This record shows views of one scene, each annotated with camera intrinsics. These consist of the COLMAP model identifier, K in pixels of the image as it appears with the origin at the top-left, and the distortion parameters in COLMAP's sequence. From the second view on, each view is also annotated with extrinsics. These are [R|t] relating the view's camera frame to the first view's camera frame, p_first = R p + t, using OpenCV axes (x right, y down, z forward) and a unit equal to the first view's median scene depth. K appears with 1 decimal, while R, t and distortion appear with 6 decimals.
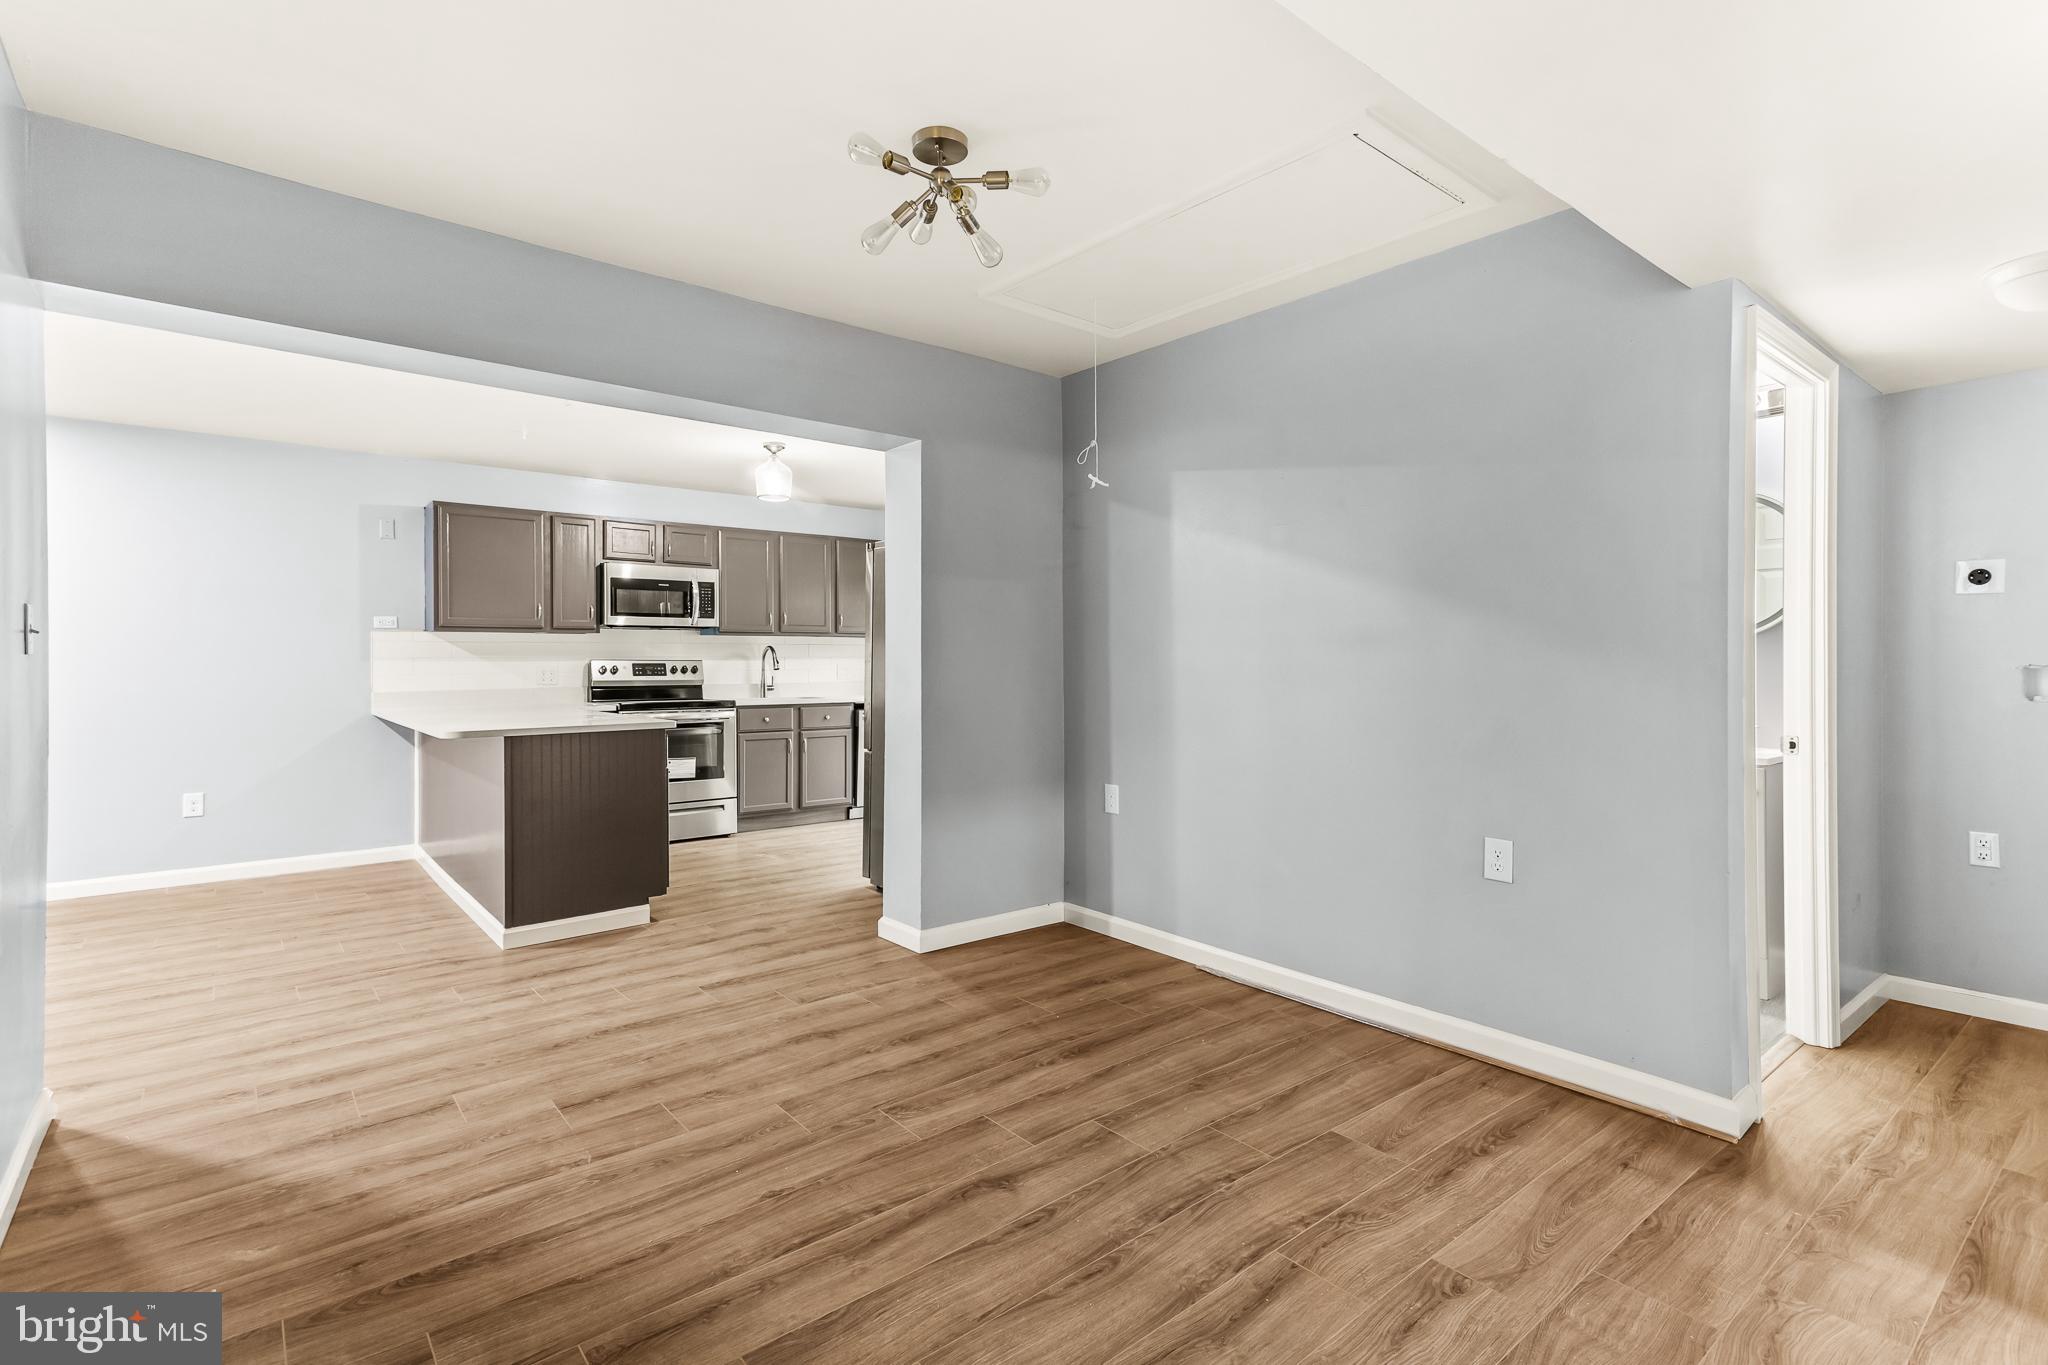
lens RADIAL K [[966.1, 0, 1007.6], [0, 966.1, 671.4], [0, 0, 1]] dist [0.022075, 0.002850]
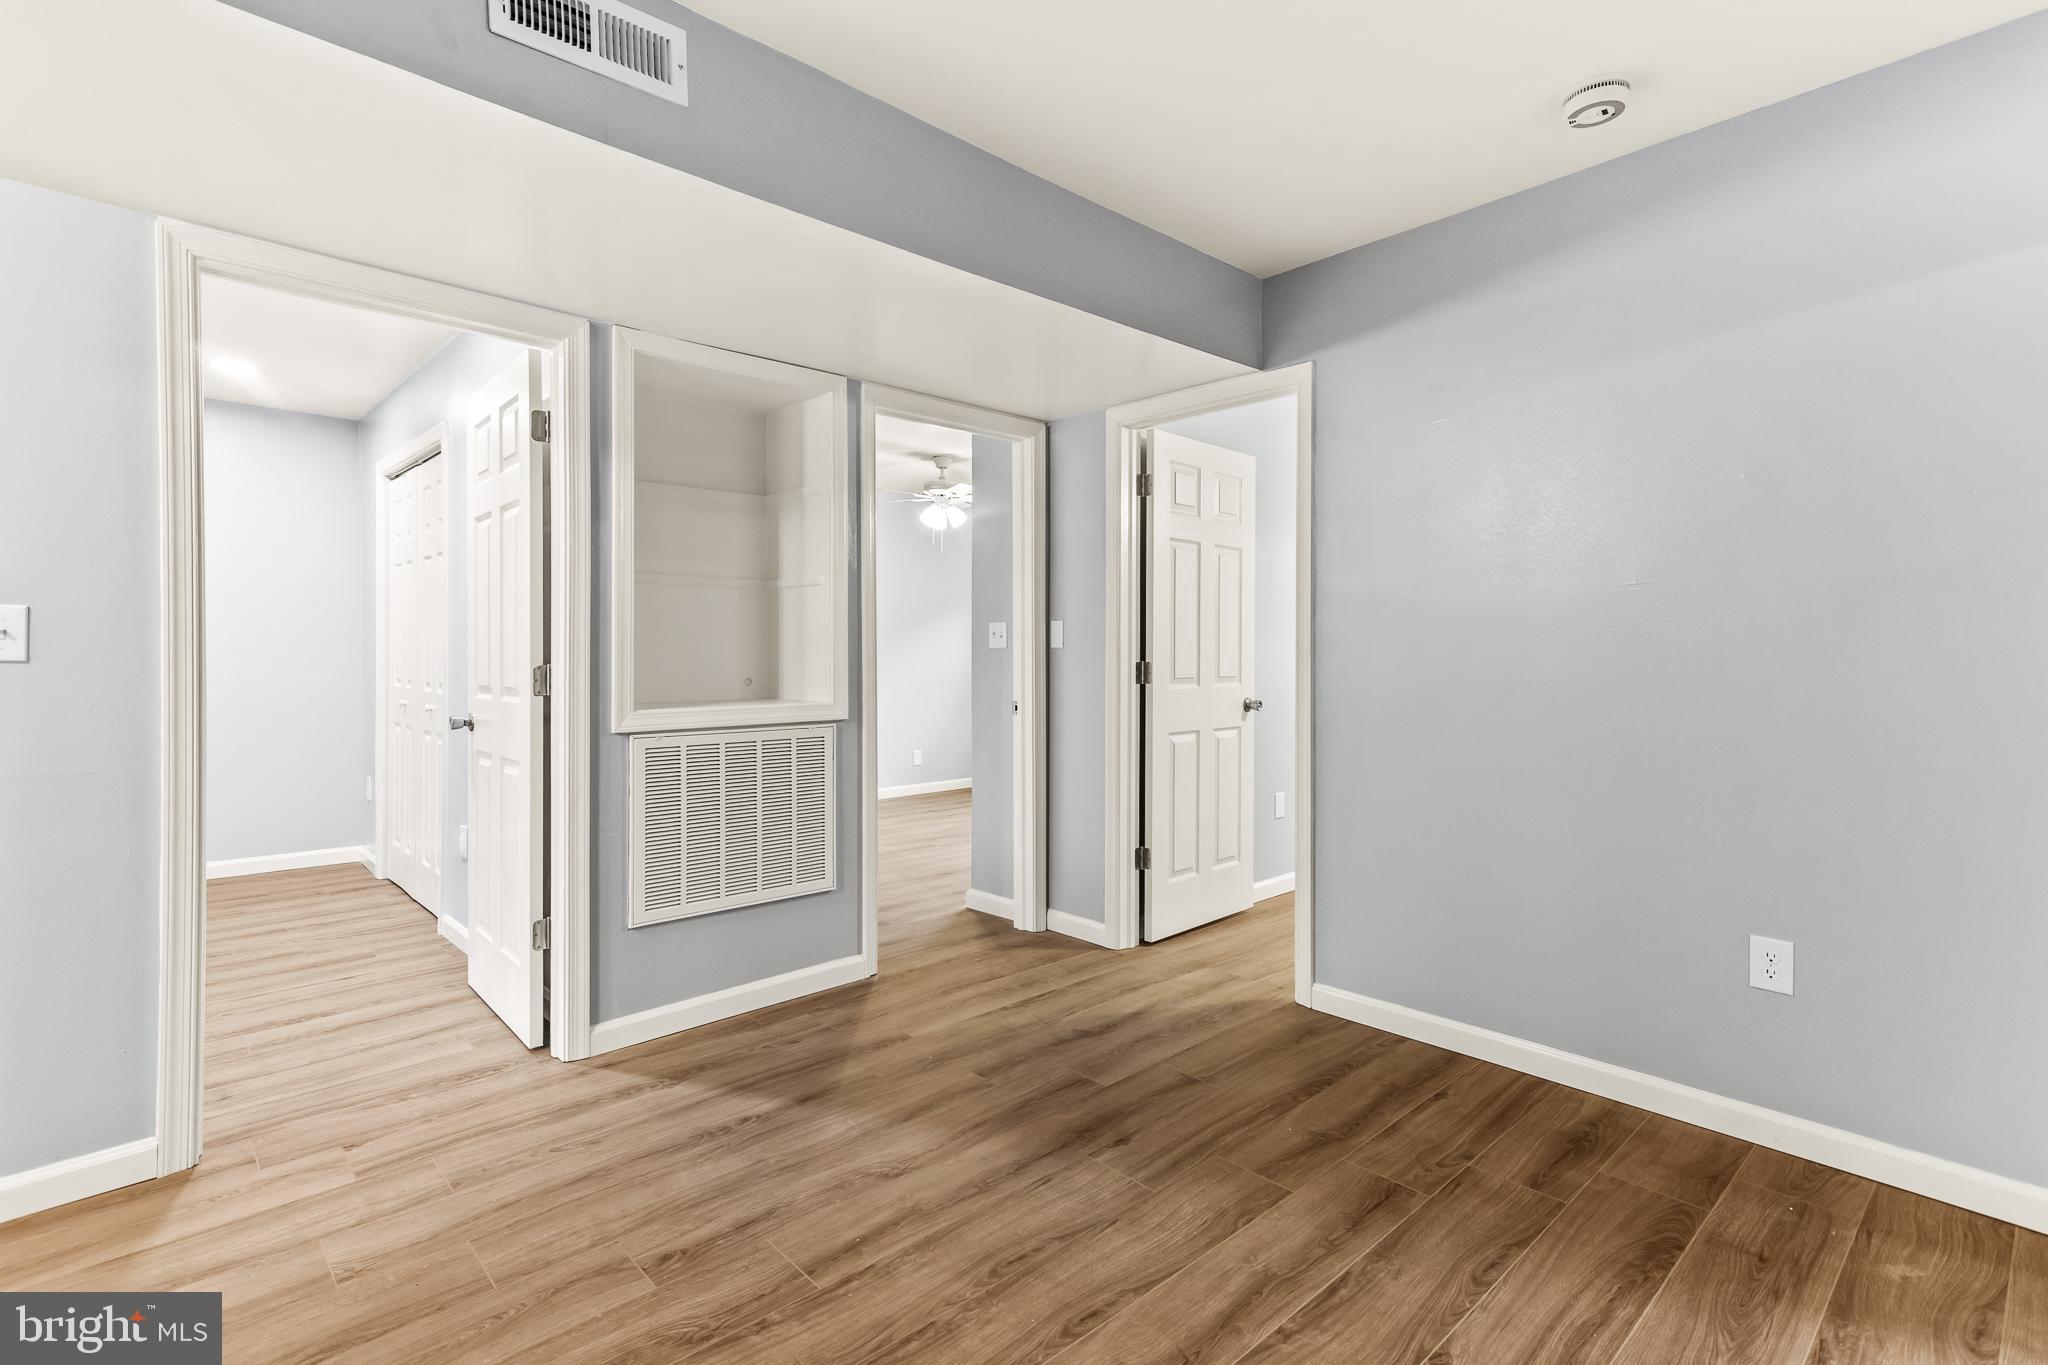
lens RADIAL K [[966.1, 0, 1008.0], [0, 966.1, 669.8], [0, 0, 1]] dist [0.022075, 0.002850]
pose [[-0.998233, 0.003558, -0.059310, 0.137400], [0.002010, 0.999656, 0.026142, -0.014041], [0.059383, 0.025976, -0.997897, 1.766012]]
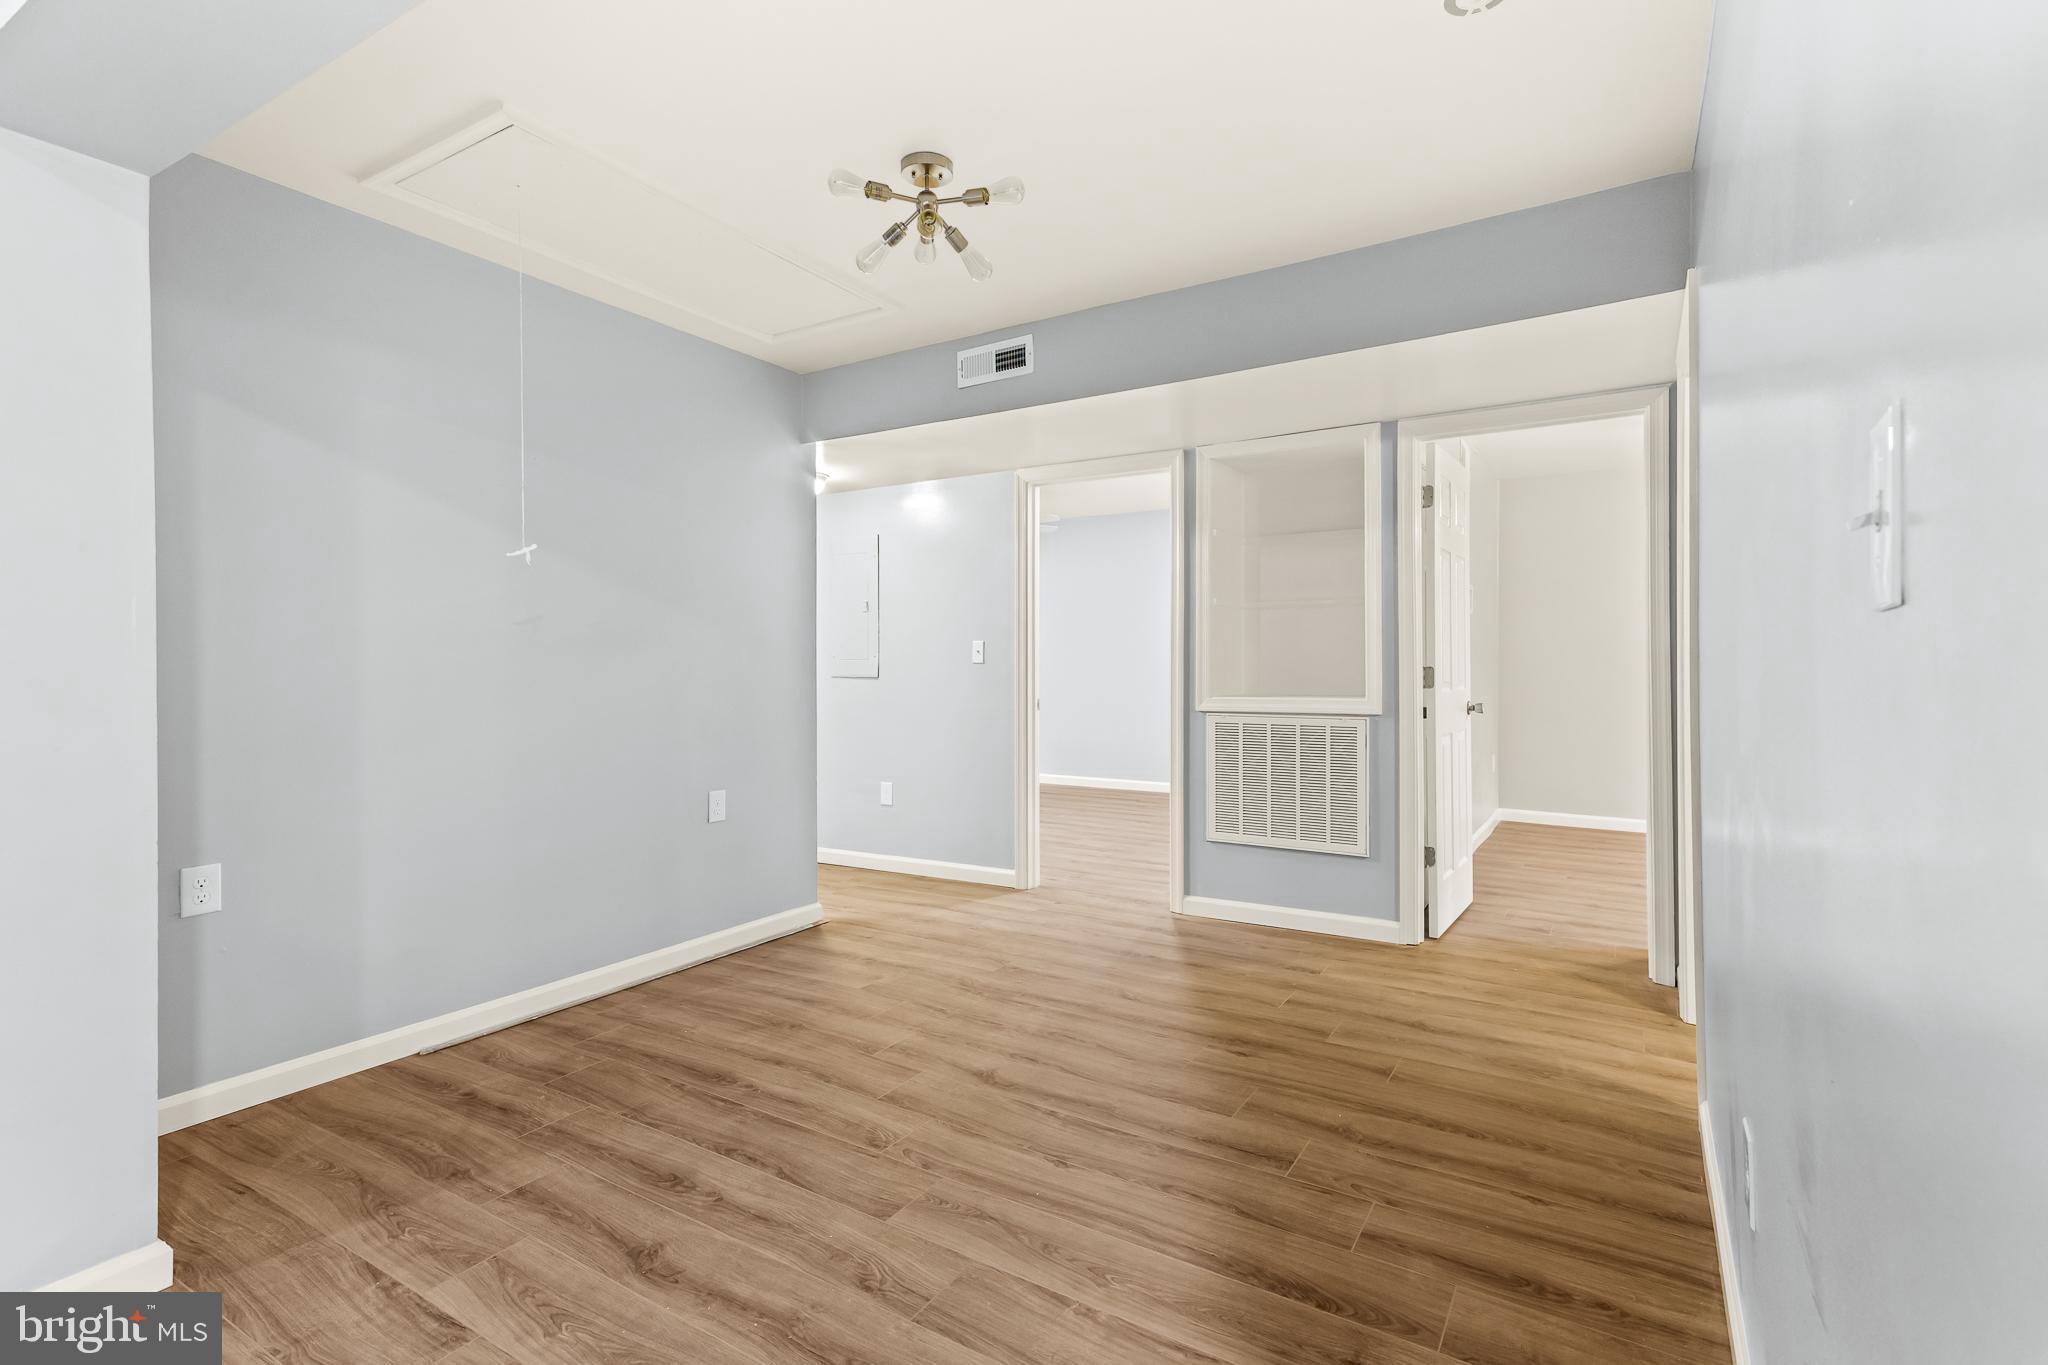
lens RADIAL K [[966.1, 0, 1030.3], [0, 966.1, 673.6], [0, 0, 1]] dist [0.022075, 0.002850]
pose [[-0.326239, -0.011734, 0.945214, -1.251374], [0.014531, 0.999743, 0.017427, -0.012969], [-0.945176, 0.019420, -0.325985, 1.399741]]
